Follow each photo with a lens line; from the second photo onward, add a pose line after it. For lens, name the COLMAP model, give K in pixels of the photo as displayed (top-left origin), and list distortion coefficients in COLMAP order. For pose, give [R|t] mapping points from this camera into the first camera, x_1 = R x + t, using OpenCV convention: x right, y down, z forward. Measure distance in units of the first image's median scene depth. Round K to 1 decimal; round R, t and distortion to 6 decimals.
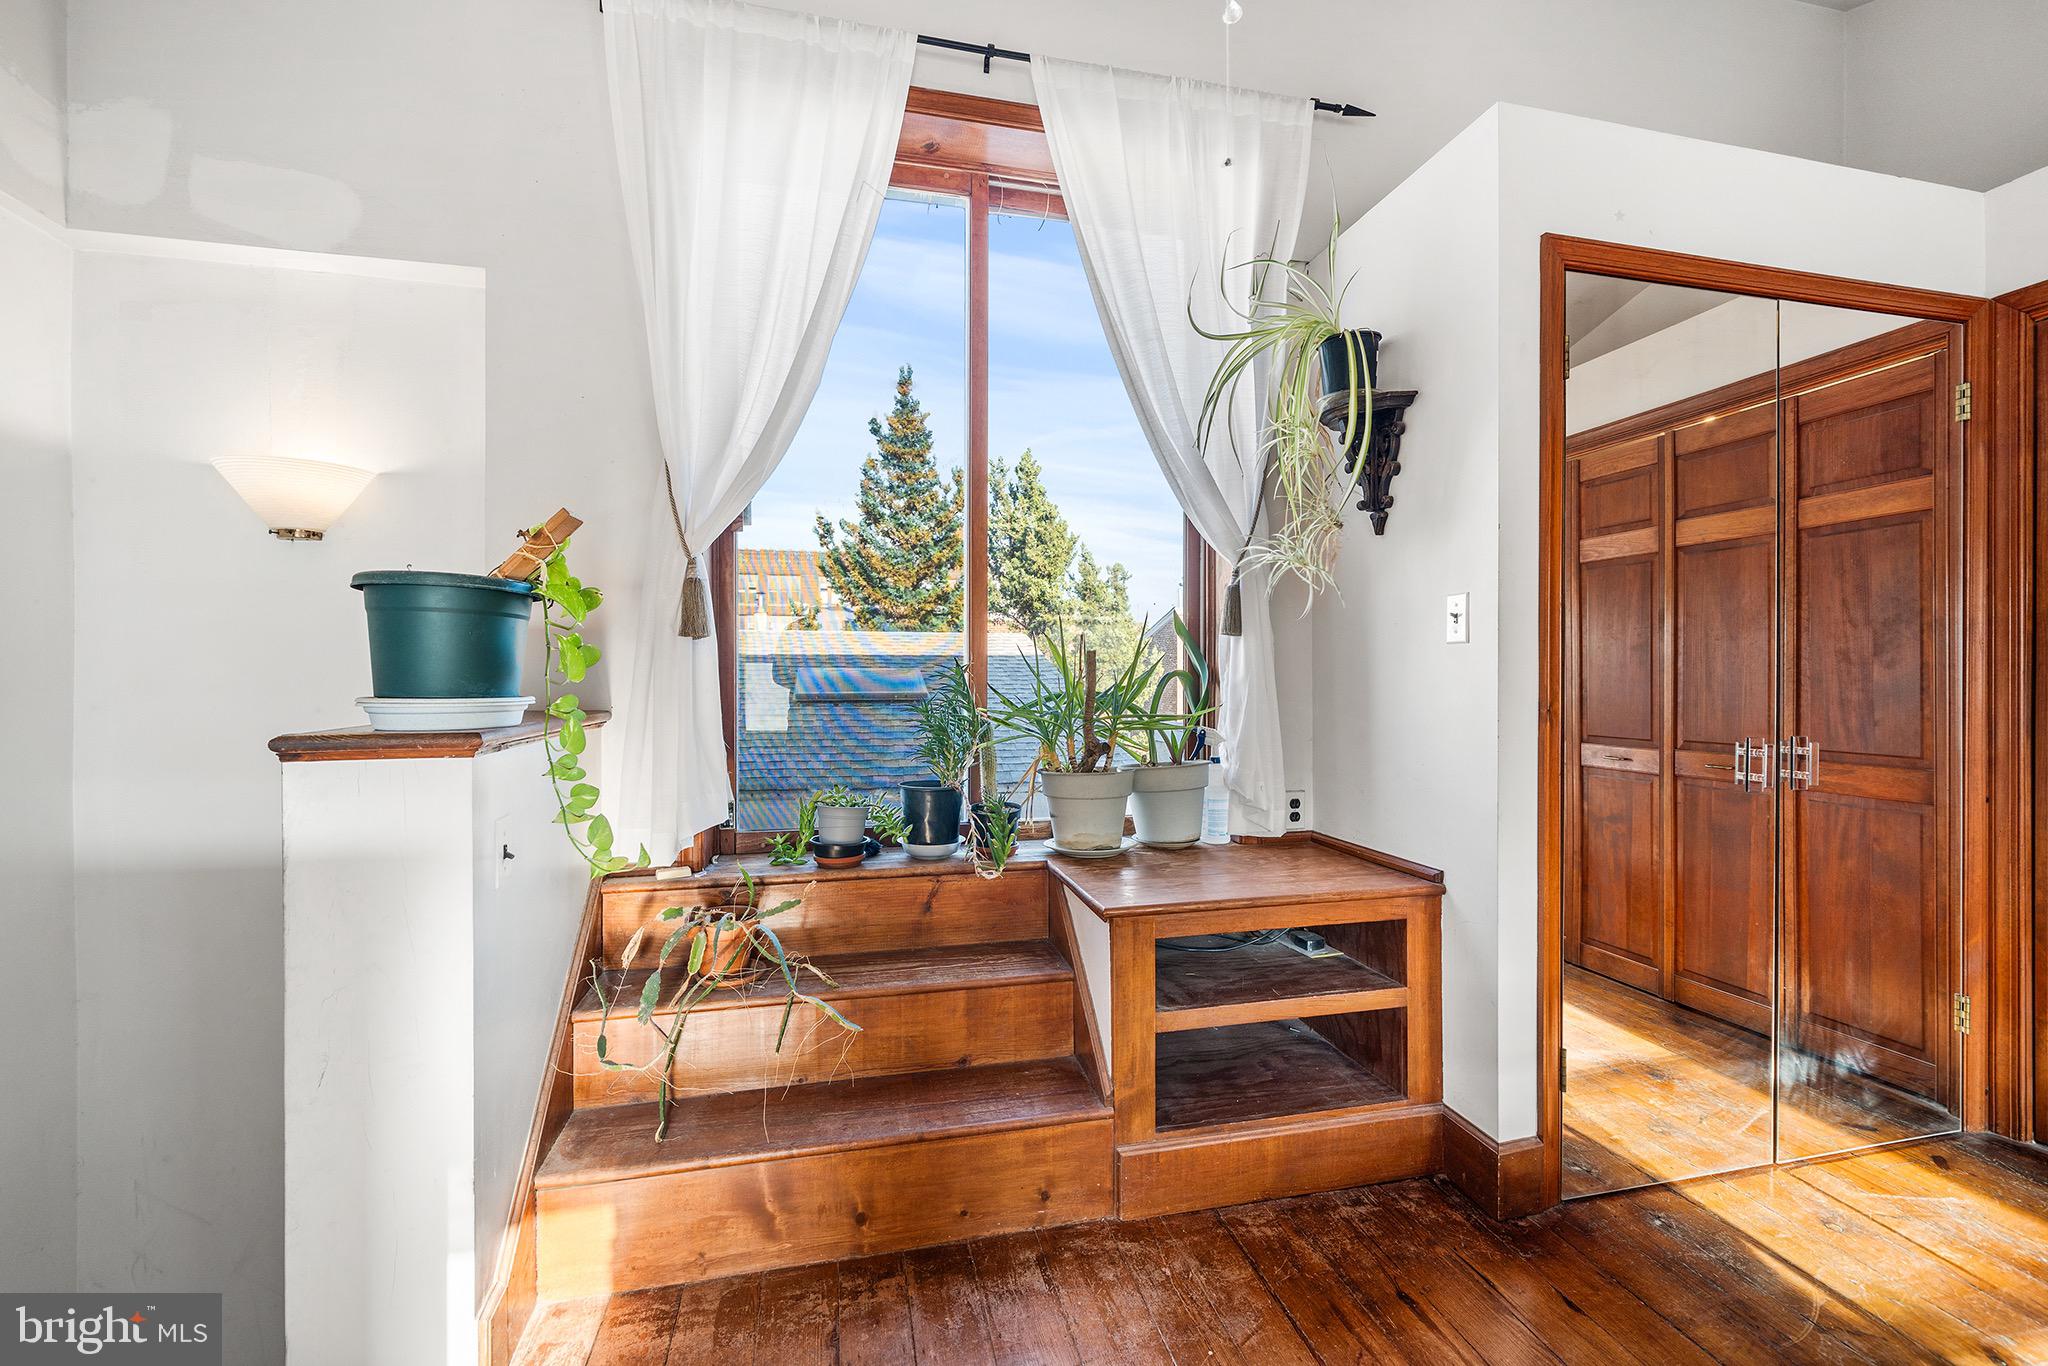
lens RADIAL K [[831.5, 0, 1017.7], [0, 831.5, 676.5], [0, 0, 1]] dist [0.002039, -0.000624]
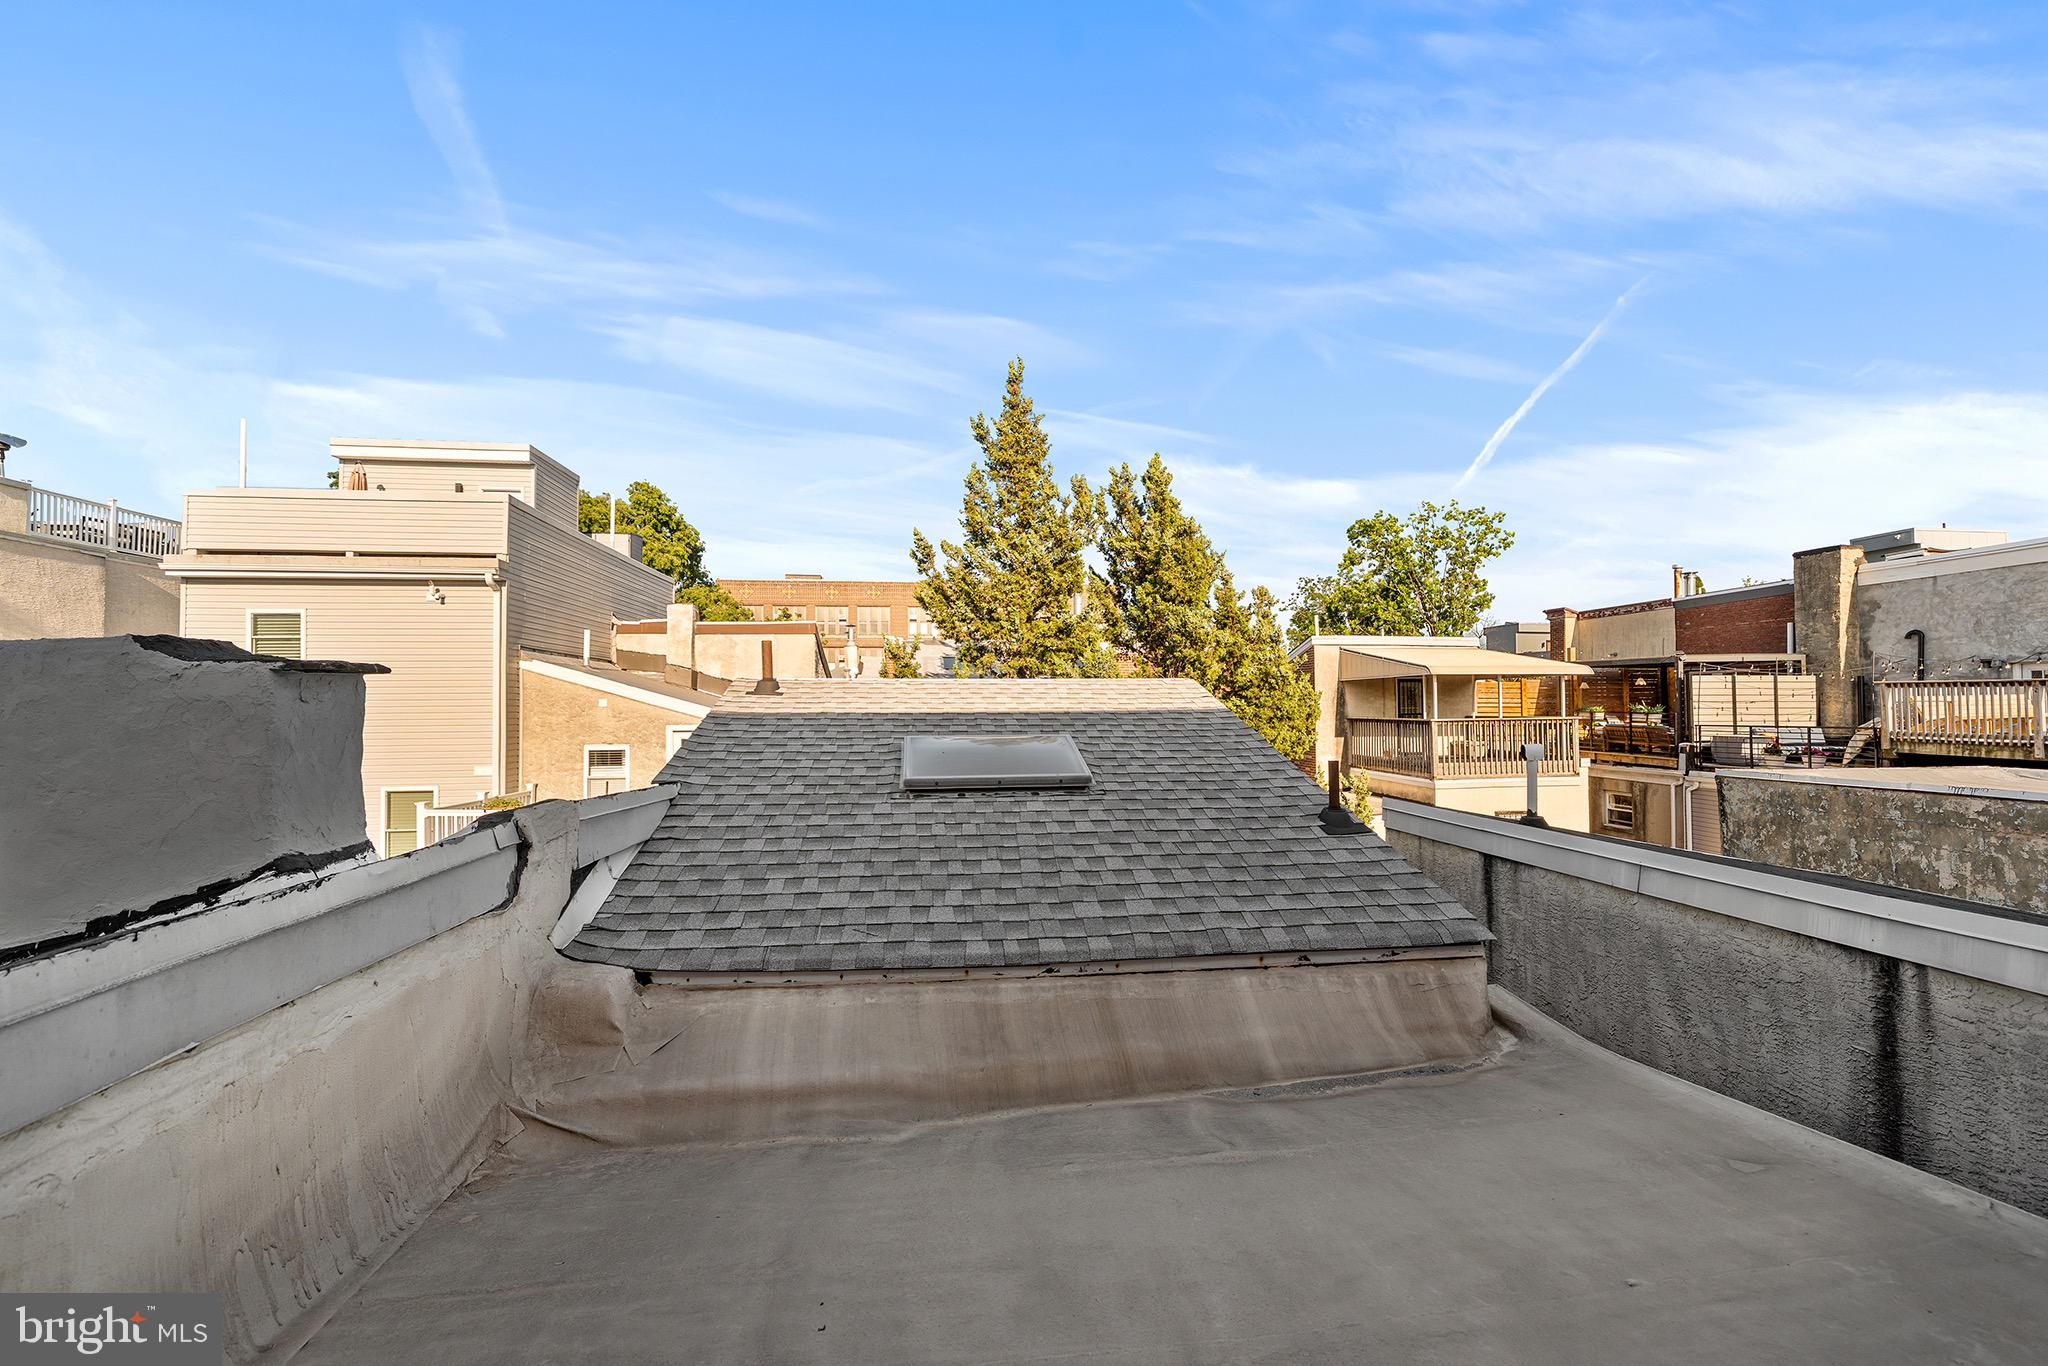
lens RADIAL K [[831.5, 0, 1030.1], [0, 831.5, 692.6], [0, 0, 1]] dist [0.002039, -0.000624]
pose [[0.996233, -0.009721, -0.086176, -0.050655], [0.008431, 0.999847, -0.015330, -0.019508], [0.086311, 0.014546, 0.996162, 0.159229]]
